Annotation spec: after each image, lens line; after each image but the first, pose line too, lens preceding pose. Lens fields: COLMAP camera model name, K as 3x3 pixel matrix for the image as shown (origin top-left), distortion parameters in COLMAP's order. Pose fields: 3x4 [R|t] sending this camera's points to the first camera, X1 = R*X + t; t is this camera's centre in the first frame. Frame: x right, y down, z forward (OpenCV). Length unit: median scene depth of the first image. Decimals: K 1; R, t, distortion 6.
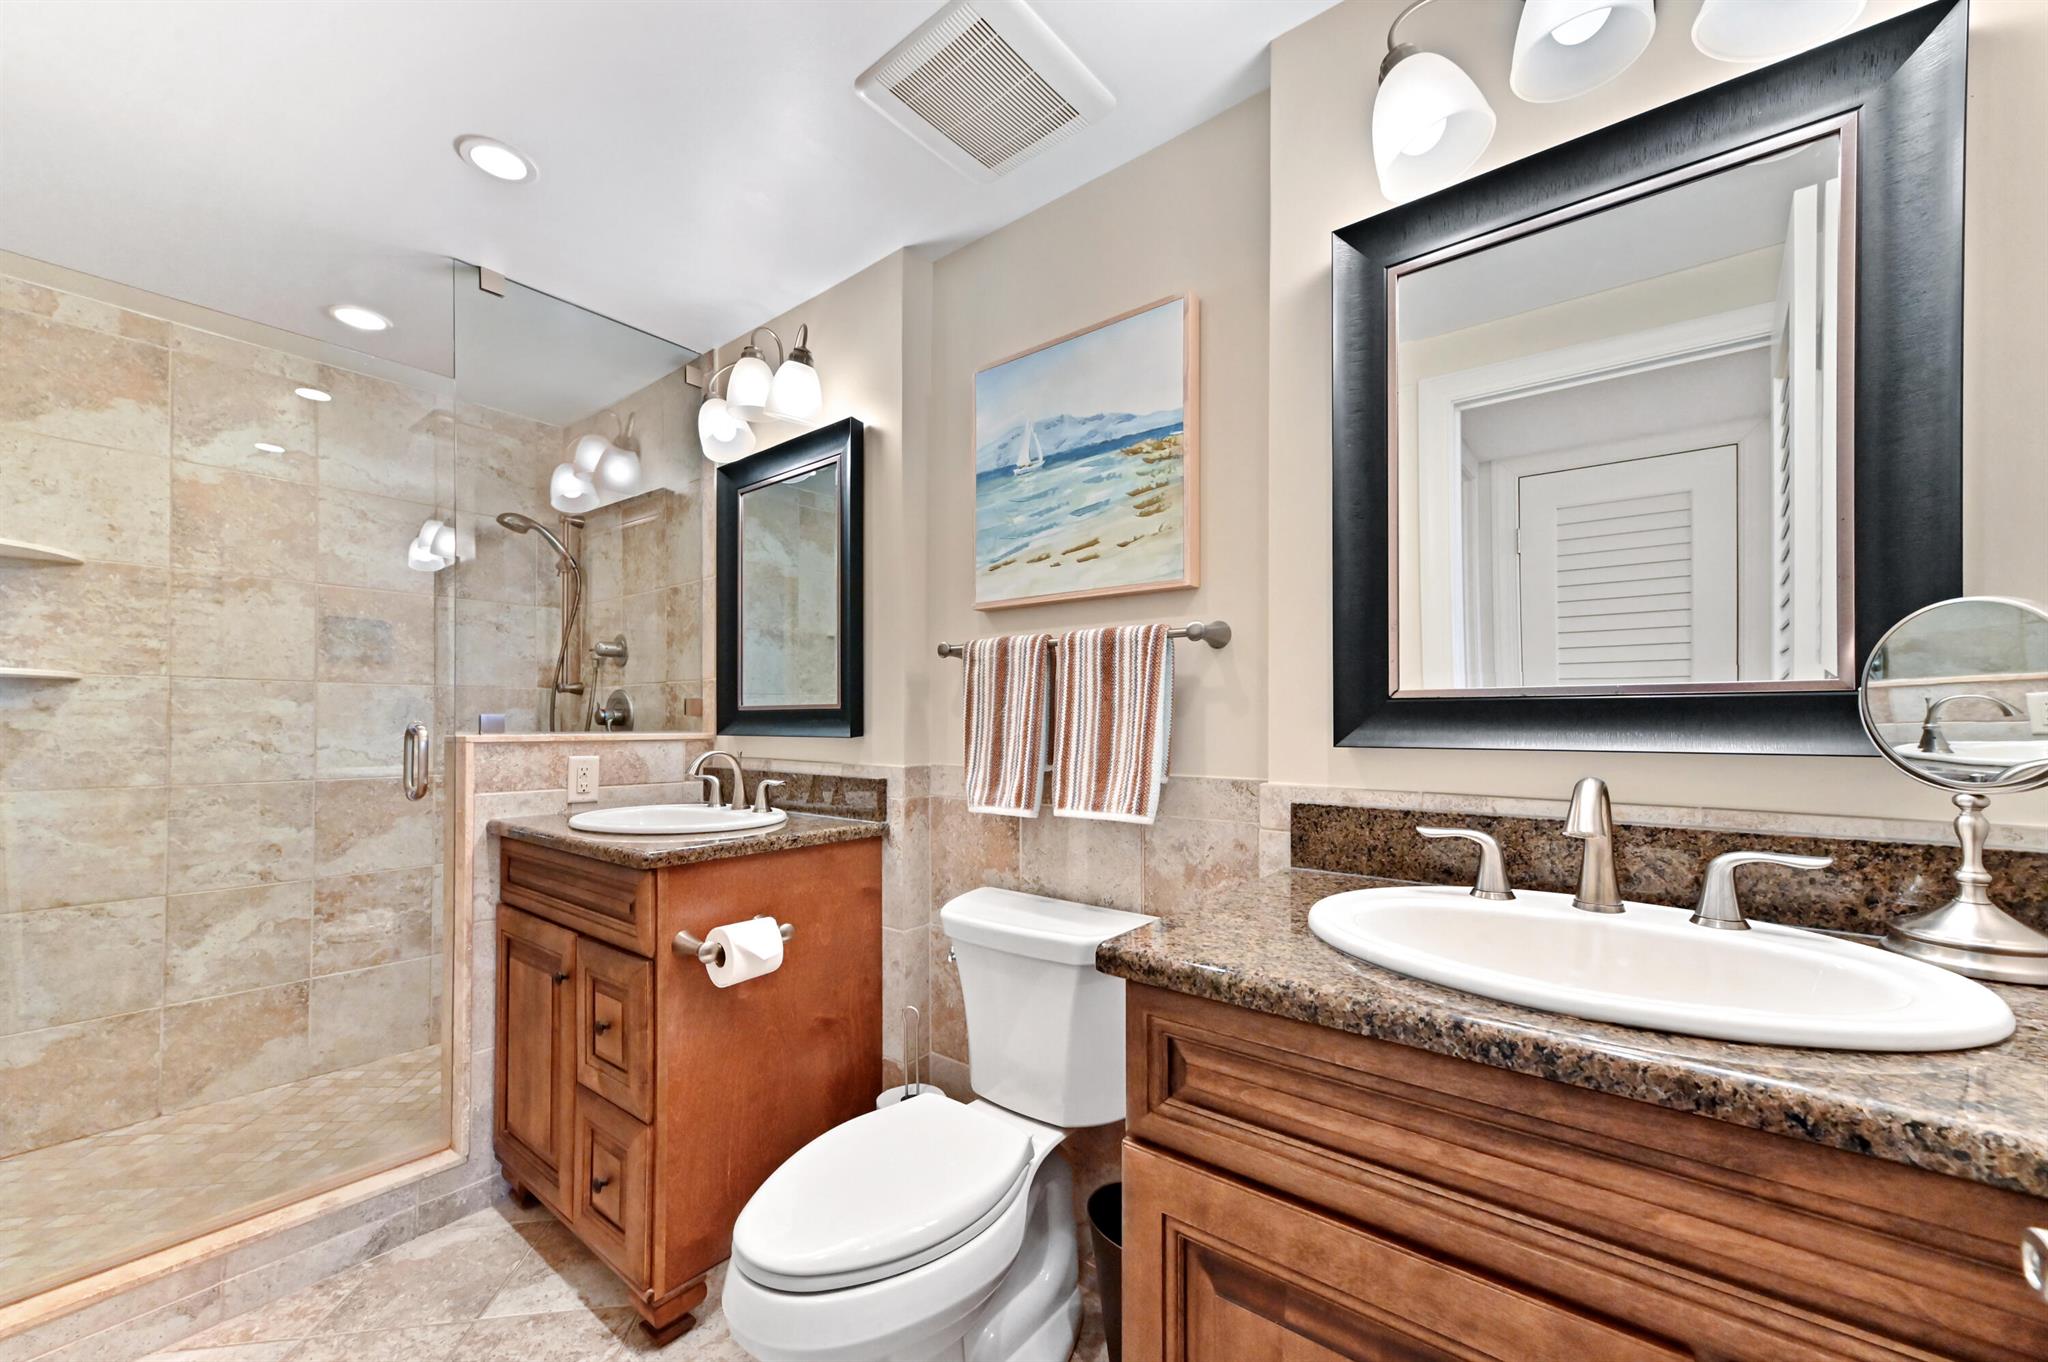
lens RADIAL K [[807.8, 0, 1020.9], [0, 807.8, 698.7], [0, 0, 1]] dist [0.011178, 0.000038]
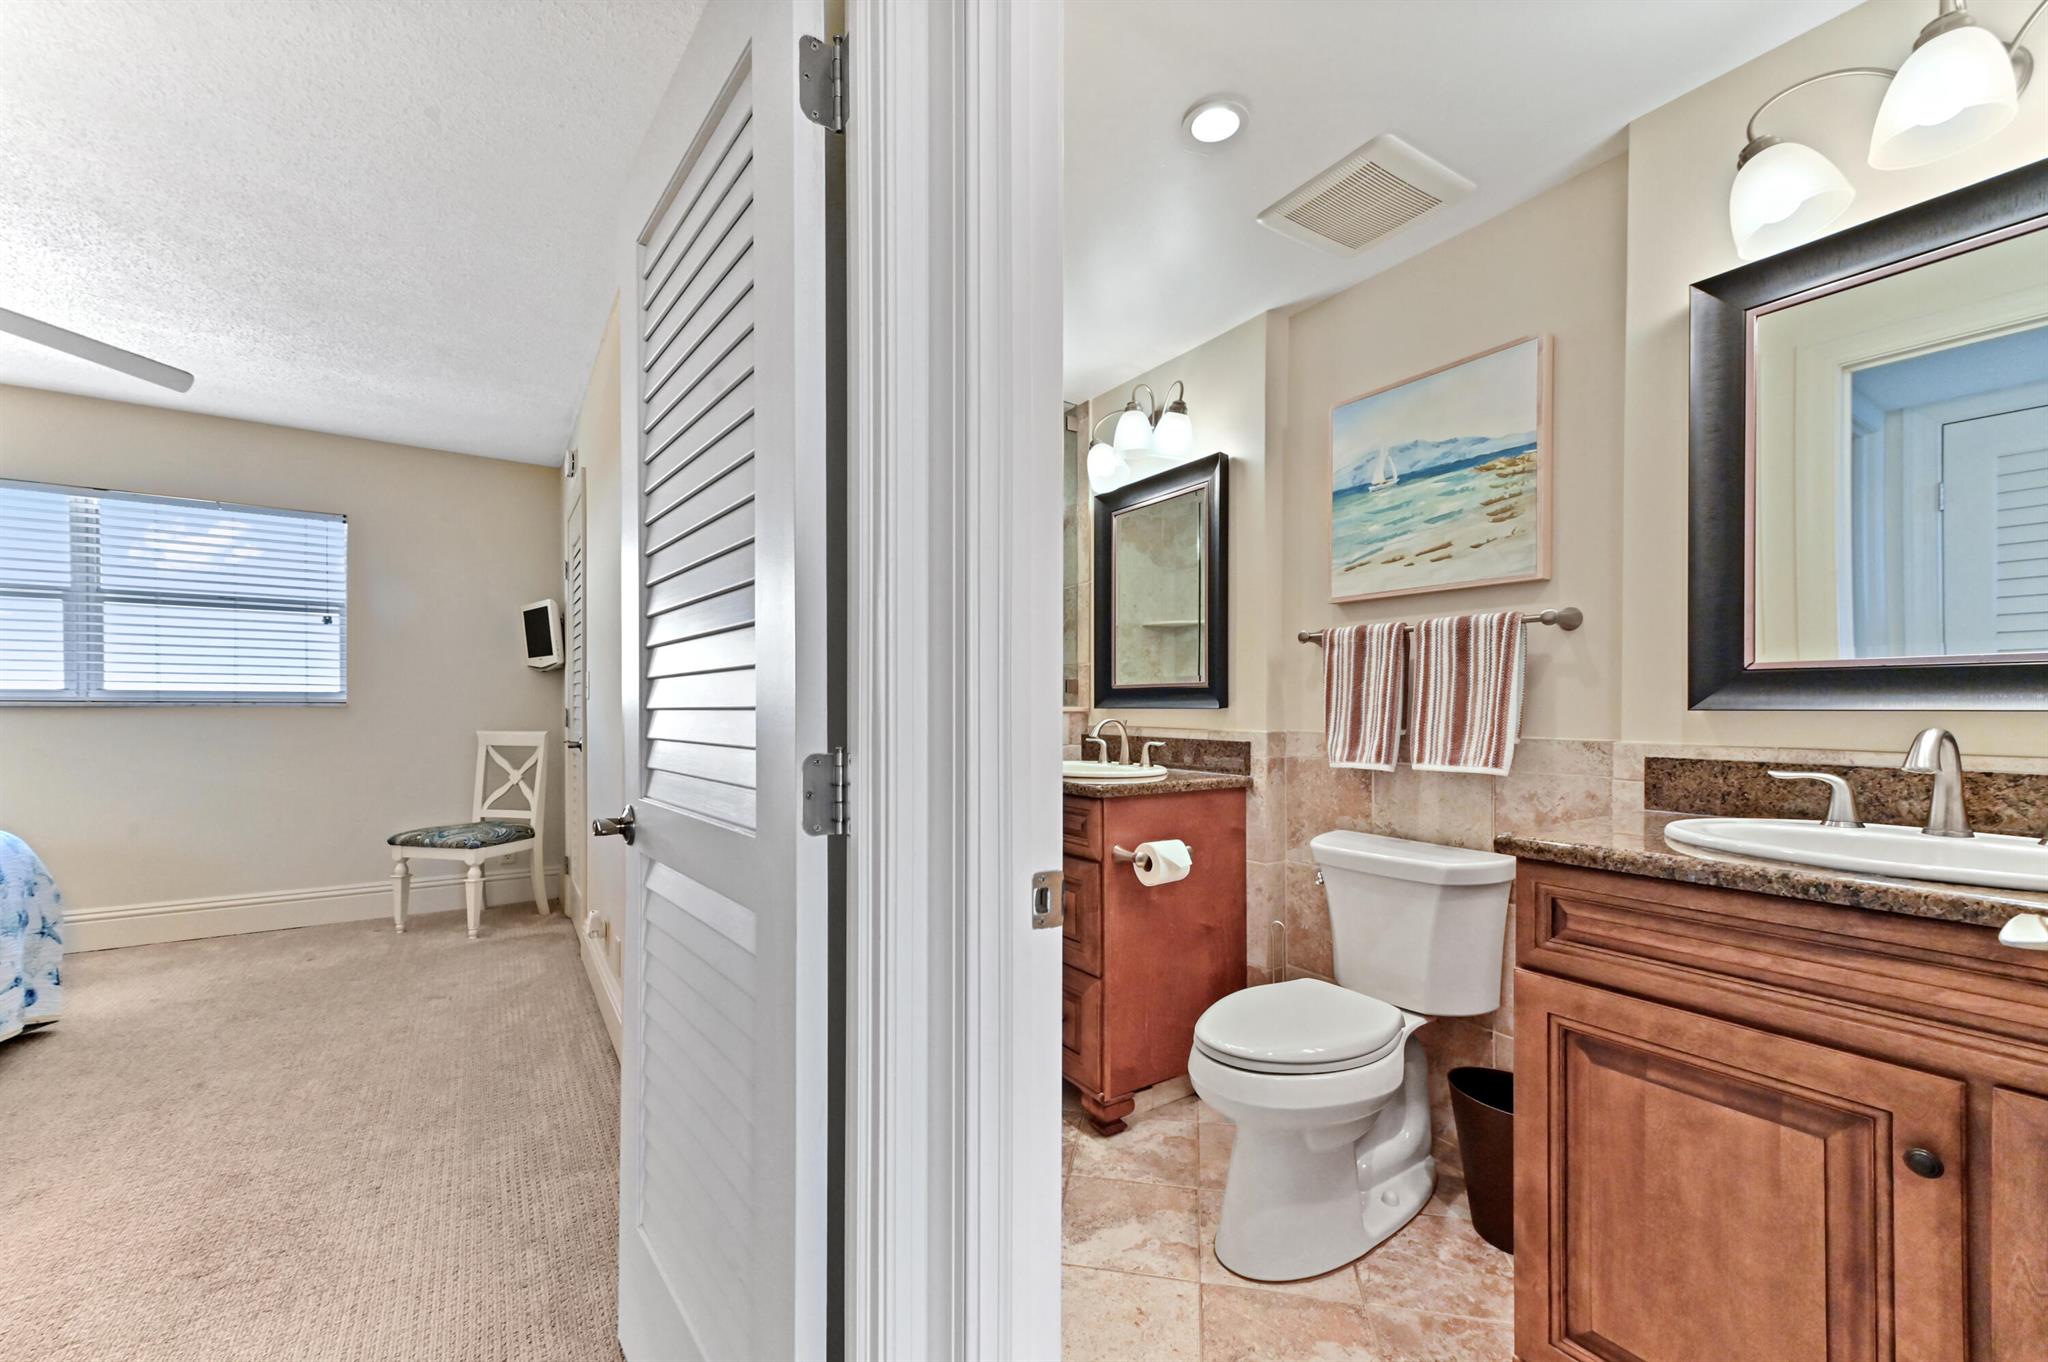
lens RADIAL K [[807.8, 0, 1020.9], [0, 807.8, 698.7], [0, 0, 1]] dist [0.011178, 0.000038]
pose [[0.950342, -0.002207, -0.311201, -0.147865], [0.008532, 0.999784, 0.018962, 0.008229], [0.311091, -0.020676, 0.950155, -0.377629]]
